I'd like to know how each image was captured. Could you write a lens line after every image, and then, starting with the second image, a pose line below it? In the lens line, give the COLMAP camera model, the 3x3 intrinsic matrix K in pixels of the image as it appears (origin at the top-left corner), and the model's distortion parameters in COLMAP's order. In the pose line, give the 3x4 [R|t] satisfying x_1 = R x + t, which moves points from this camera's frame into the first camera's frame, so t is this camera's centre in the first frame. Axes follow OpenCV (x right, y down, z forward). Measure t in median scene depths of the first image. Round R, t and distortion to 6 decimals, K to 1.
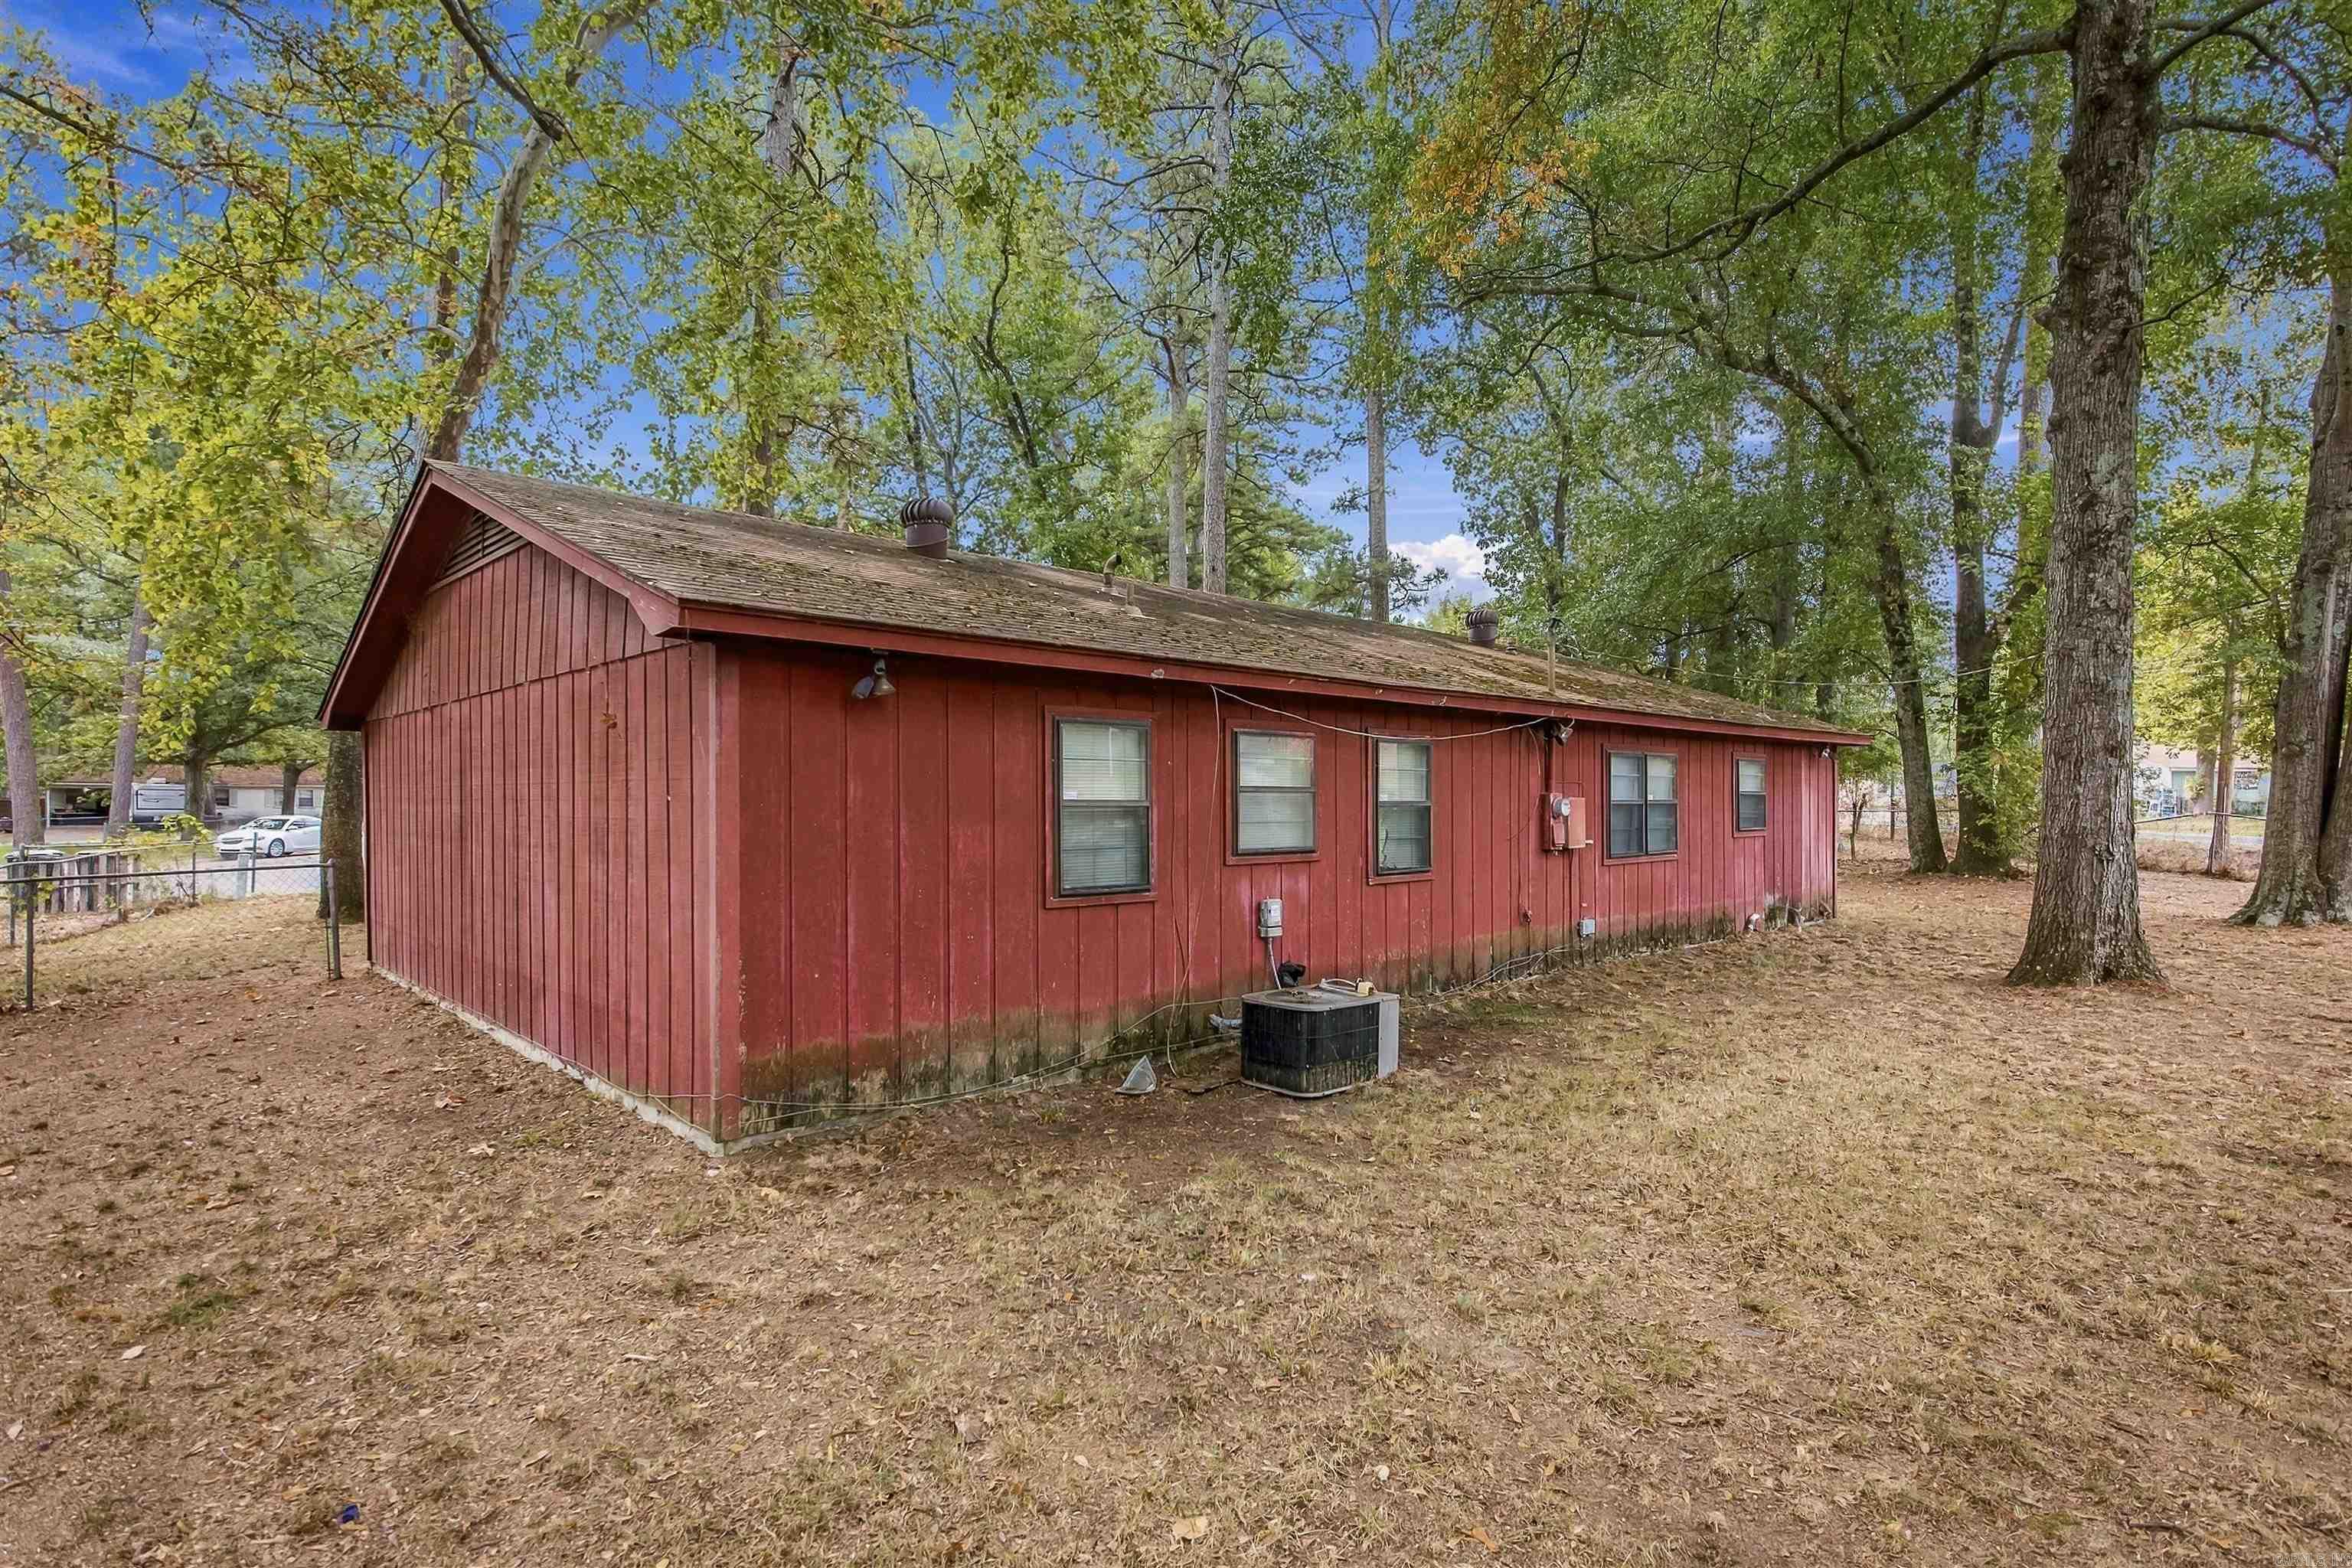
lens RADIAL K [[1160.9, 0, 1176.0], [0, 1160.9, 784.0], [0, 0, 1]] dist [0.000624, -0.000195]
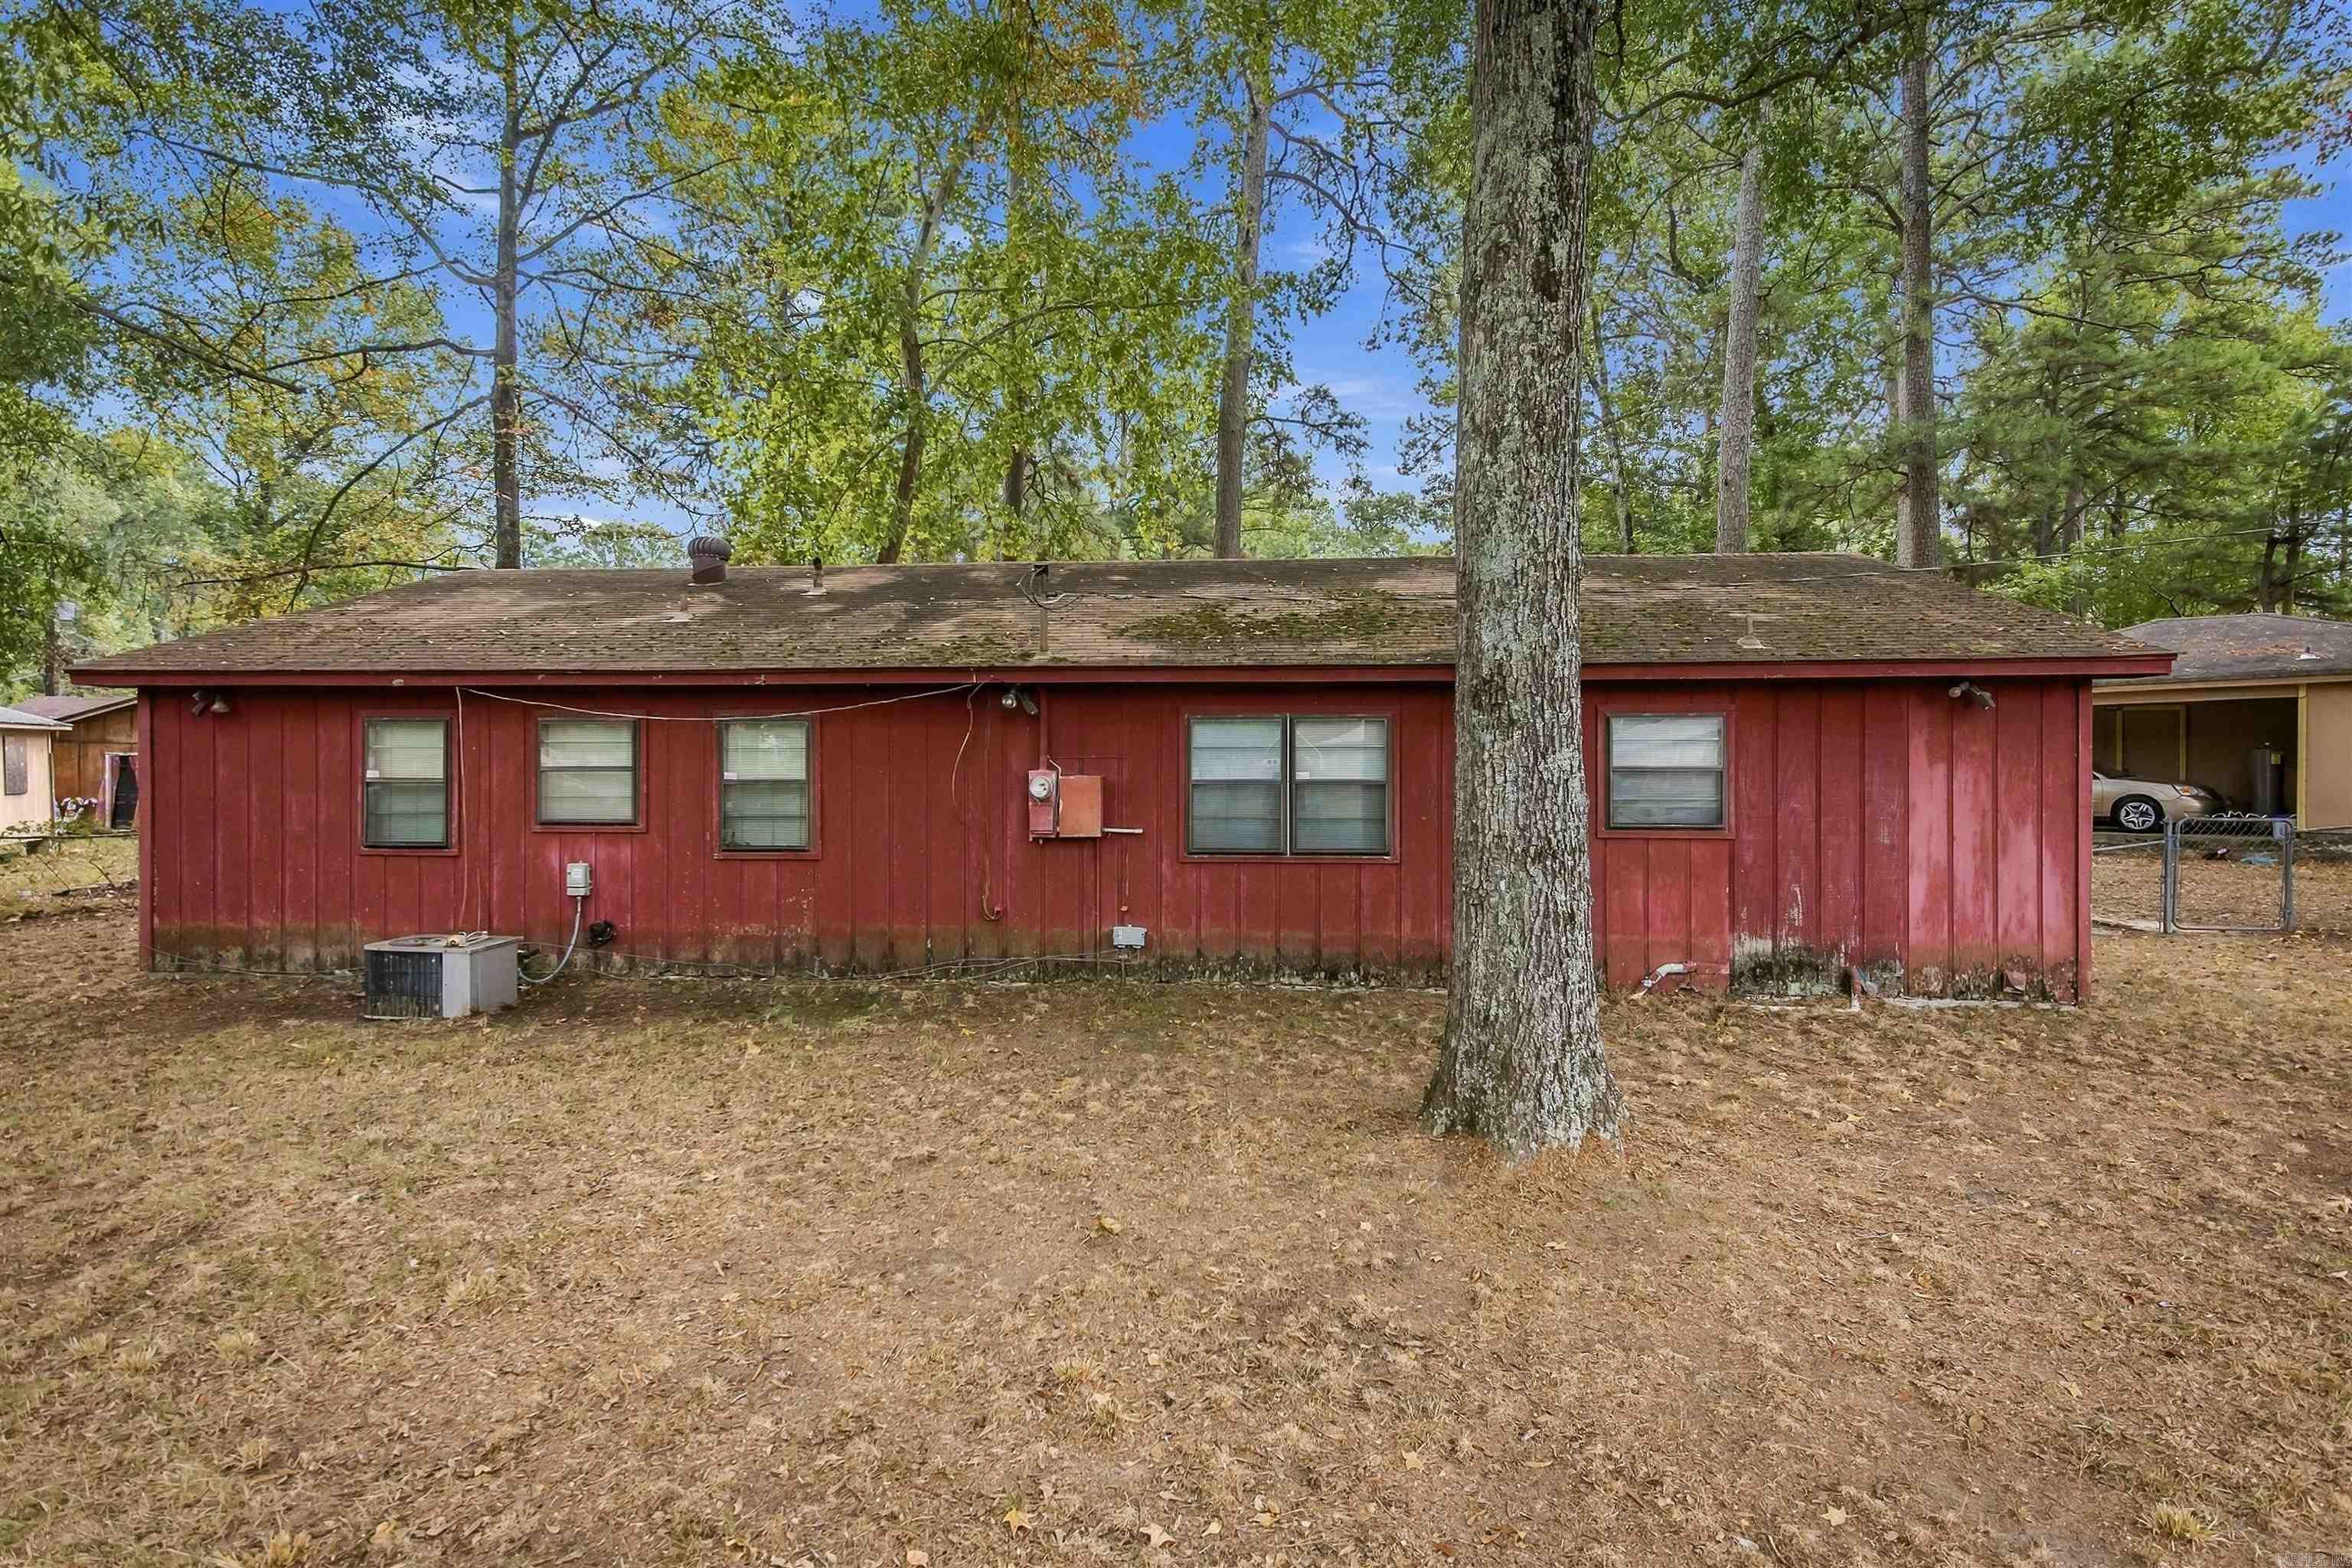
lens RADIAL K [[1160.9, 0, 1176.0], [0, 1160.9, 784.0], [0, 0, 1]] dist [0.000624, -0.000195]
pose [[0.677365, 0.004317, -0.735634, 1.418822], [0.006797, 0.999903, 0.012127, 0.009387], [0.735615, -0.013214, 0.677271, 0.692668]]
